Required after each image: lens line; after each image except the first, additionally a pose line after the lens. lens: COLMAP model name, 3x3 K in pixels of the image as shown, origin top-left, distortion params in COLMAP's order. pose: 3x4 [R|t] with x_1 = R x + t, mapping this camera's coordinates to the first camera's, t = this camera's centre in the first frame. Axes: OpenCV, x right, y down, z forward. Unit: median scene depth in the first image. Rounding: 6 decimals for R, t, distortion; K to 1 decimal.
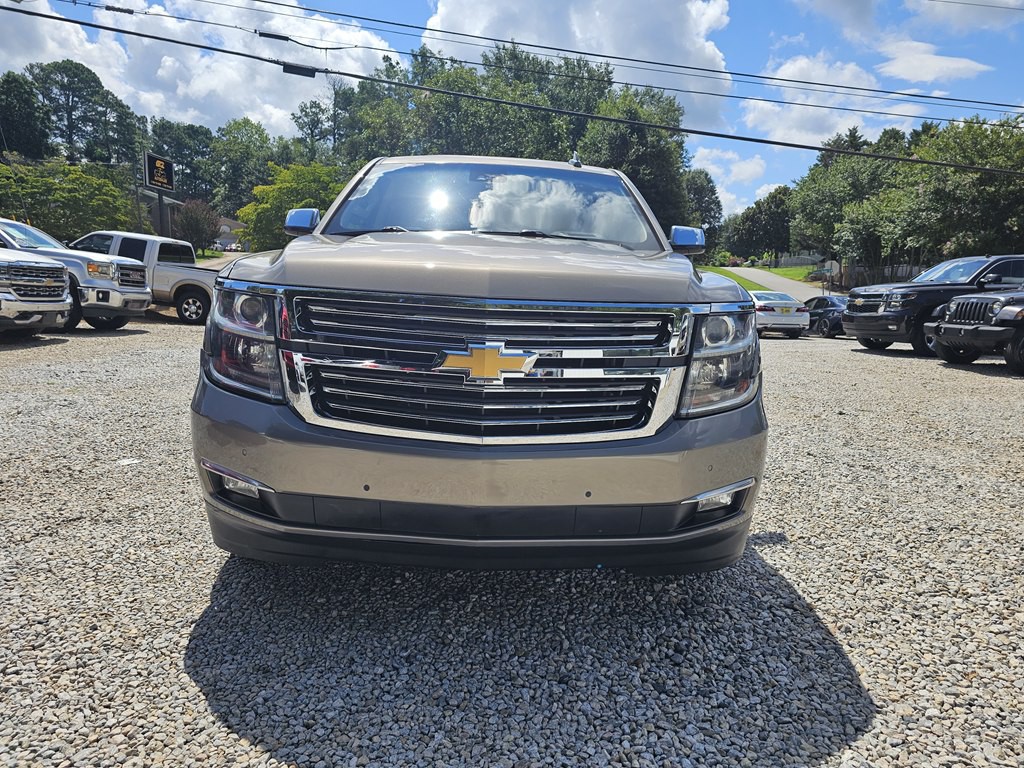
lens RADIAL K [[696.8, 0, 517.3], [0, 696.8, 377.4], [0, 0, 1]] dist [0.045108, -0.028417]
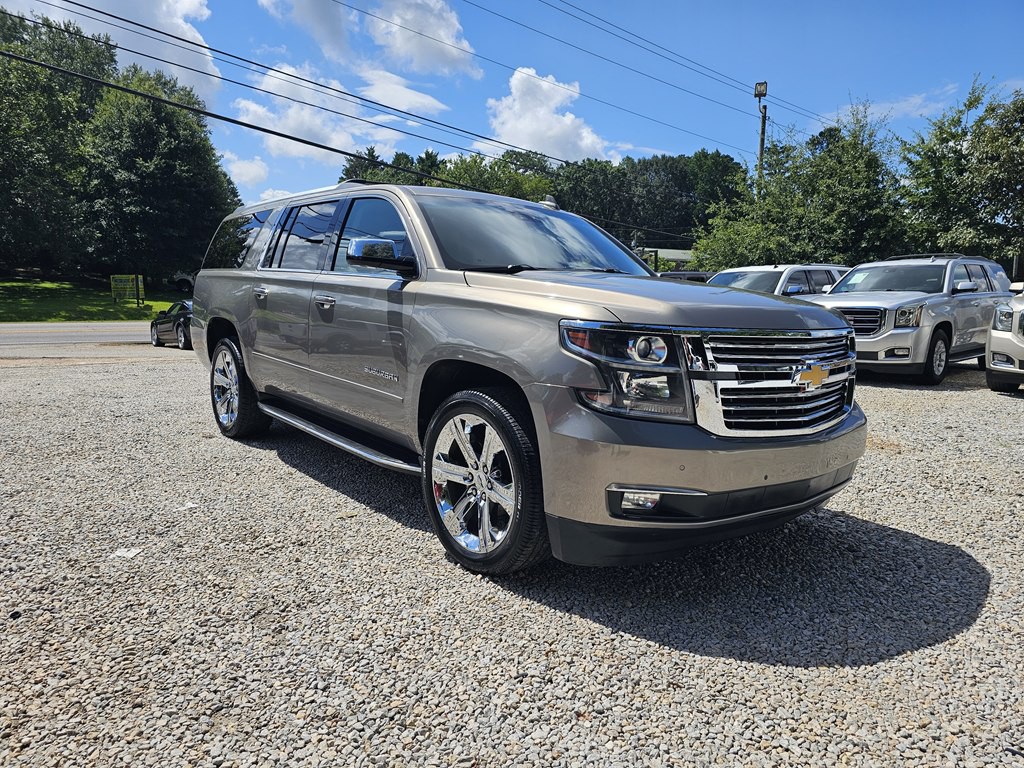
lens RADIAL K [[696.8, 0, 528.7], [0, 696.8, 382.4], [0, 0, 1]] dist [0.045108, -0.028417]
pose [[0.781292, -0.090992, 0.617497, -0.460375], [0.090832, 0.995360, 0.031746, -0.034653], [-0.617521, 0.031285, 0.785932, 0.077892]]
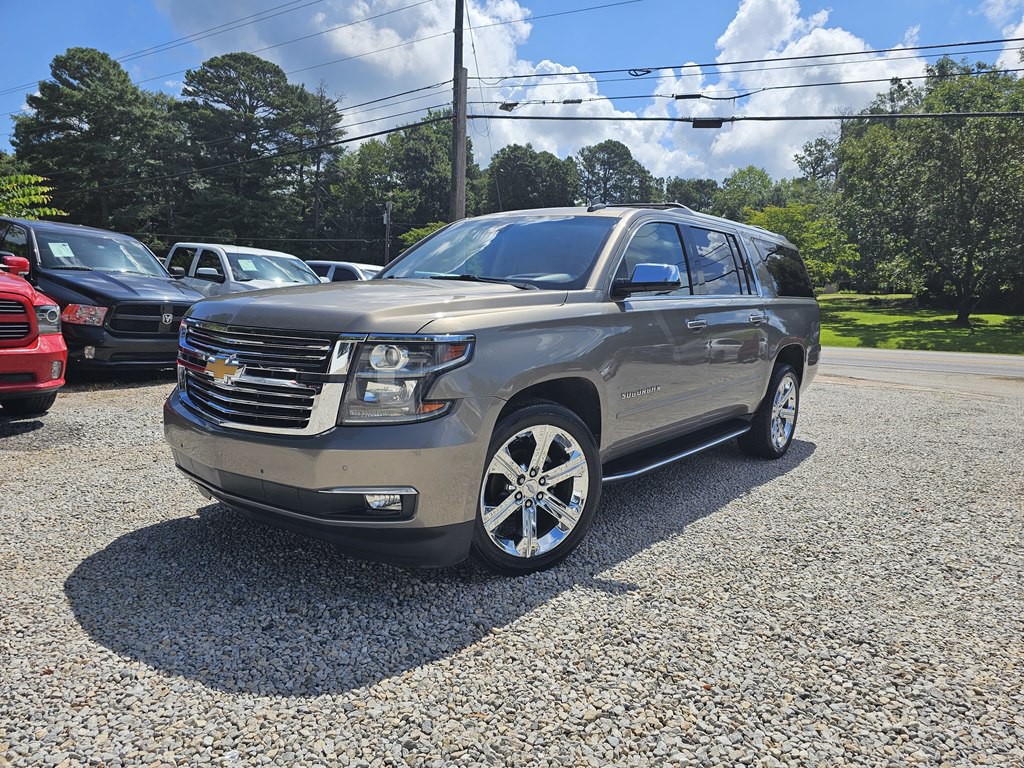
lens RADIAL K [[696.8, 0, 520.2], [0, 696.8, 387.7], [0, 0, 1]] dist [0.045108, -0.028417]
pose [[0.775811, 0.064284, -0.627683, 0.446405], [-0.091531, 0.995740, -0.011154, -0.010286], [0.624292, 0.066106, 0.778389, 0.081290]]
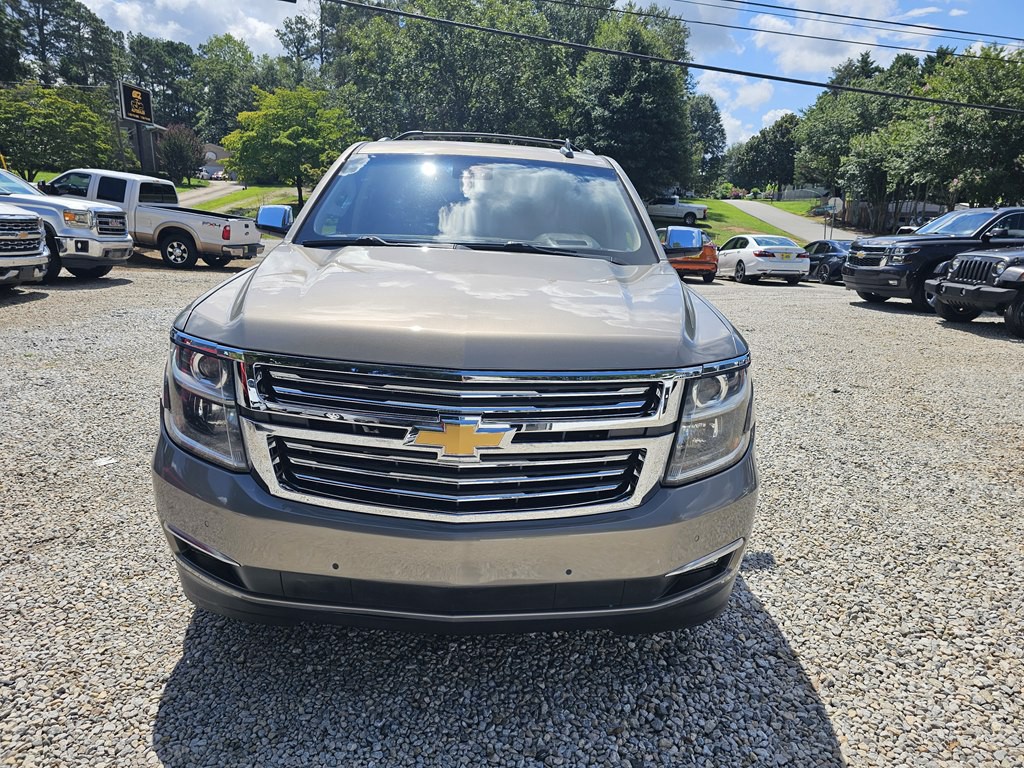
lens RADIAL K [[696.8, 0, 518.6], [0, 696.8, 386.0], [0, 0, 1]] dist [0.045108, -0.028417]
pose [[0.999960, 0.004531, 0.007692, 0.008403], [-0.005340, 0.994077, 0.108545, -0.064198], [-0.007155, -0.108582, 0.994062, 0.025571]]
